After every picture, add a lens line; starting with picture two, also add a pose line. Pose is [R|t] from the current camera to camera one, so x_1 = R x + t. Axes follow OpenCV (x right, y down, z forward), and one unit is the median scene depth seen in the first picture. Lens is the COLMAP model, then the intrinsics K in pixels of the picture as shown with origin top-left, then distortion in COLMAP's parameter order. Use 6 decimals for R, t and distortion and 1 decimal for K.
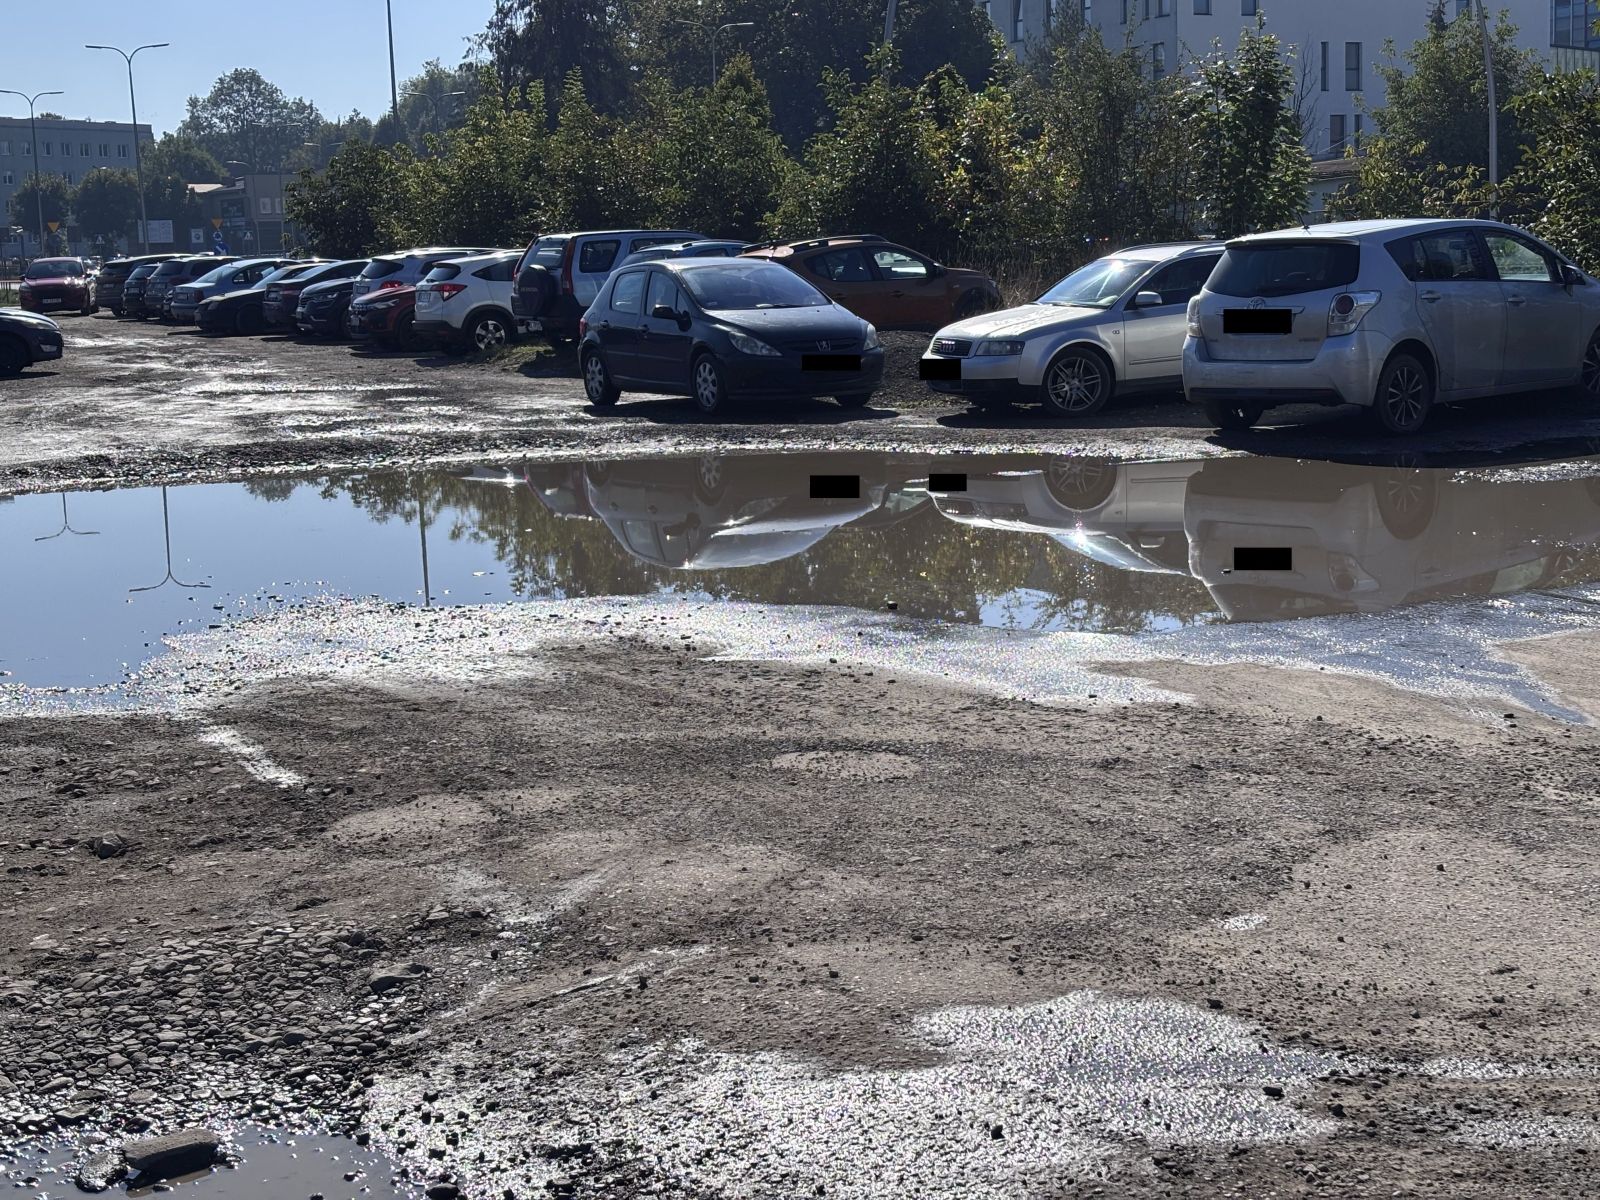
lens RADIAL K [[2439.5, 0, 825.5], [0, 2439.5, 594.0], [0, 0, 1]] dist [0.217706, -0.894050]
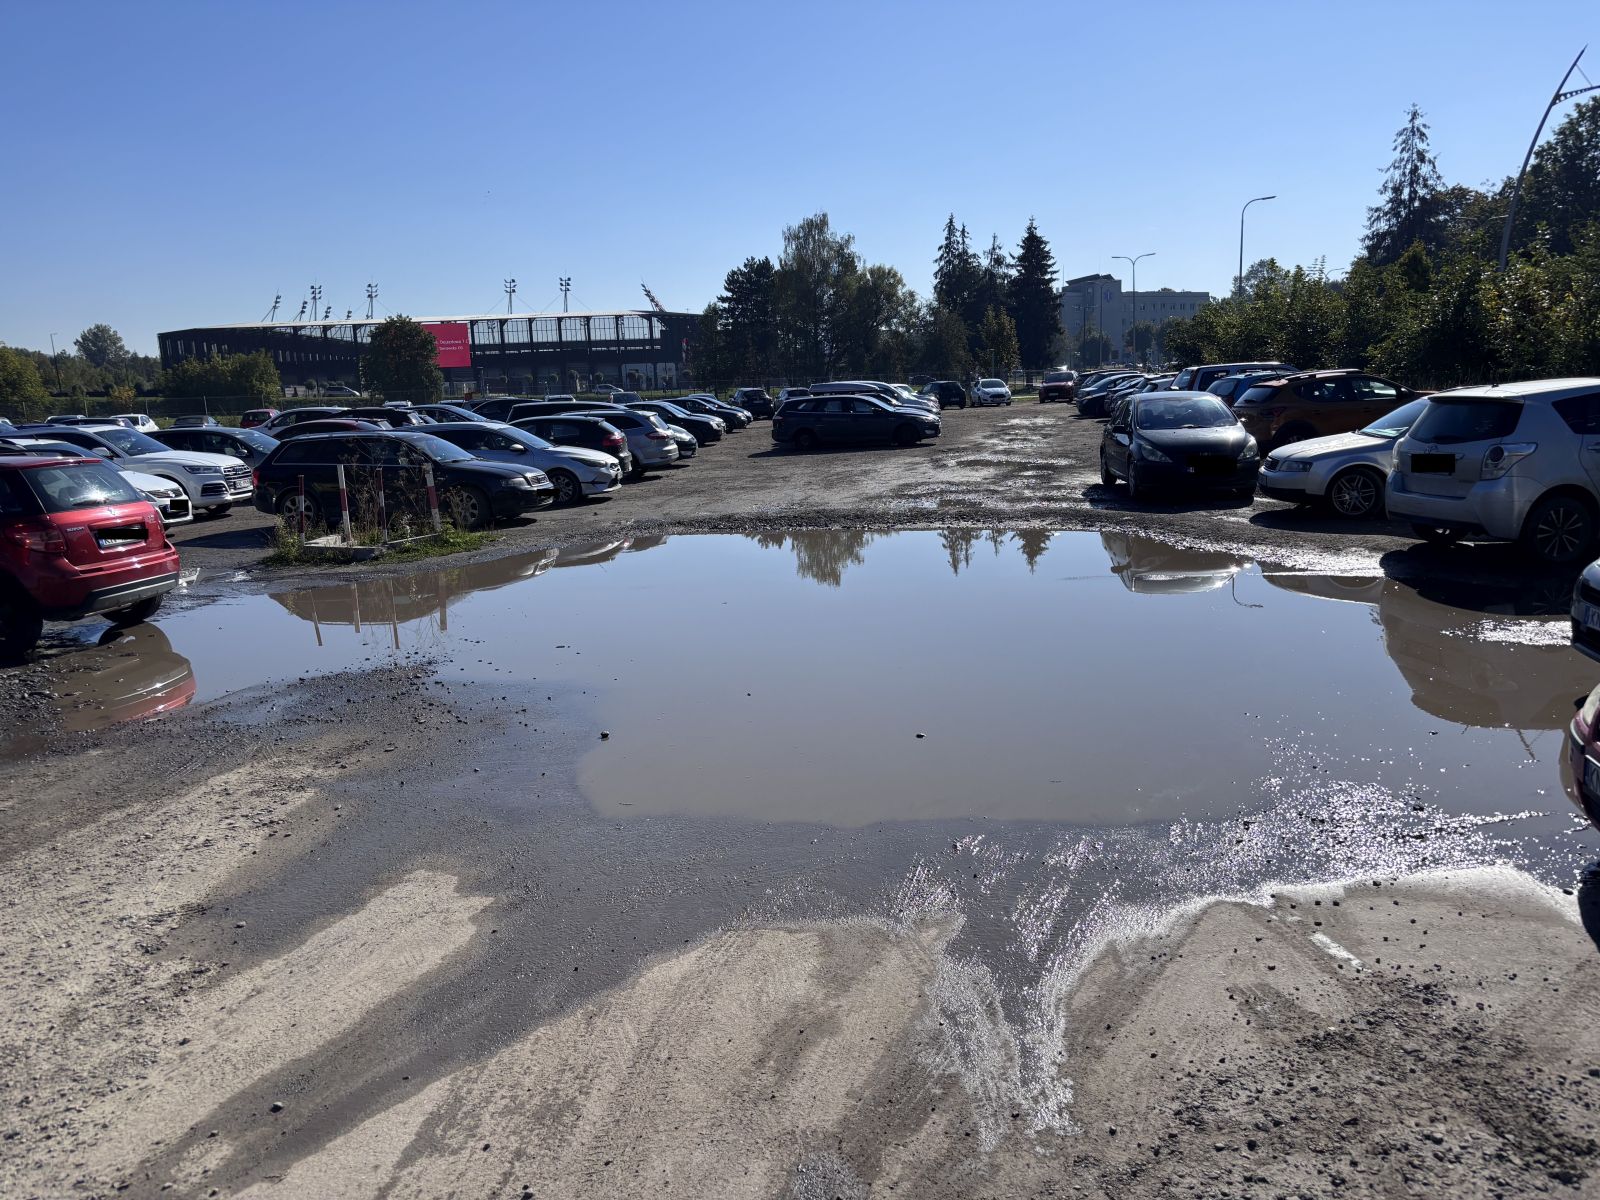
lens RADIAL K [[1224.9, 0, 800.0], [0, 1224.9, 600.0], [0, 0, 1]] dist [0.074777, -0.092411]
pose [[0.827969, 0.096465, -0.552415, 0.323336], [-0.064844, 0.994955, 0.076553, -0.085179], [0.557012, -0.027563, 0.830047, 0.370283]]
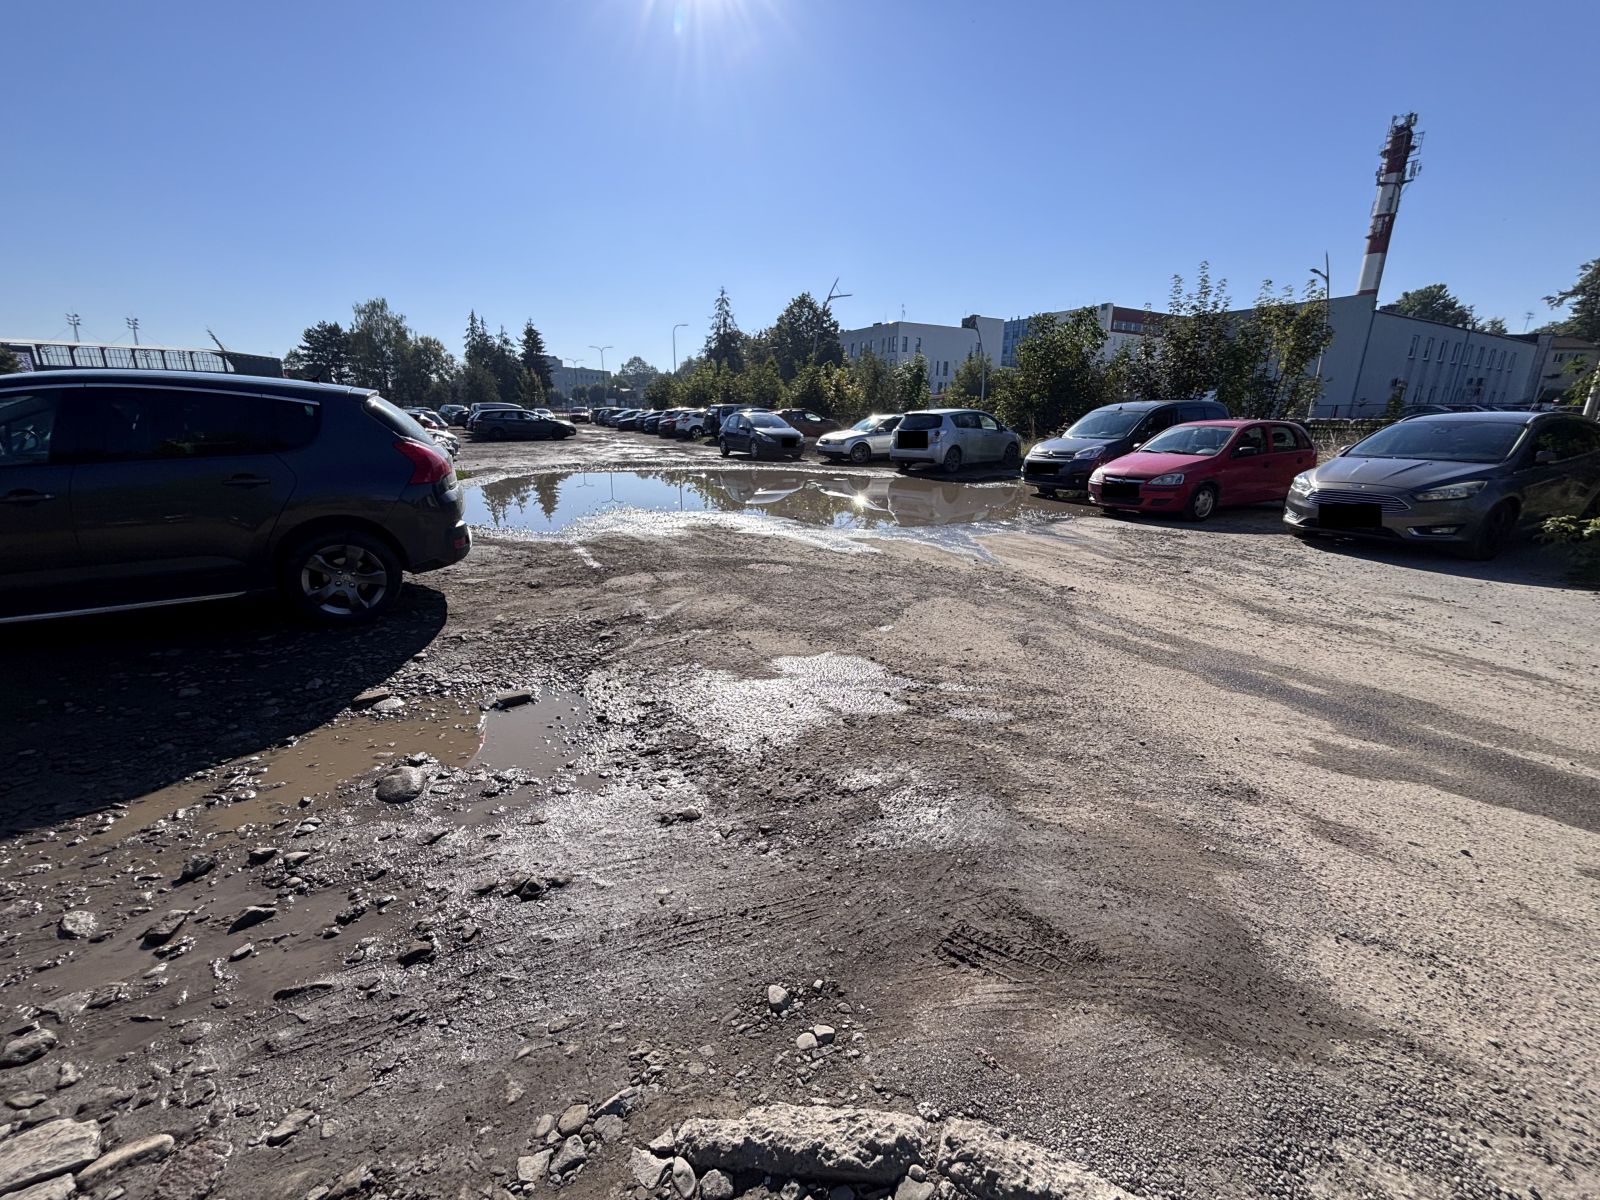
lens RADIAL K [[659.5, 0, 800.0], [0, 659.5, 600.0], [0, 0, 1]] dist [0.000746, -0.004885]
pose [[0.999116, 0.039519, 0.014335, 0.018220], [-0.041079, 0.990227, 0.133276, -0.002678], [-0.008928, -0.133747, 0.990975, 0.069653]]
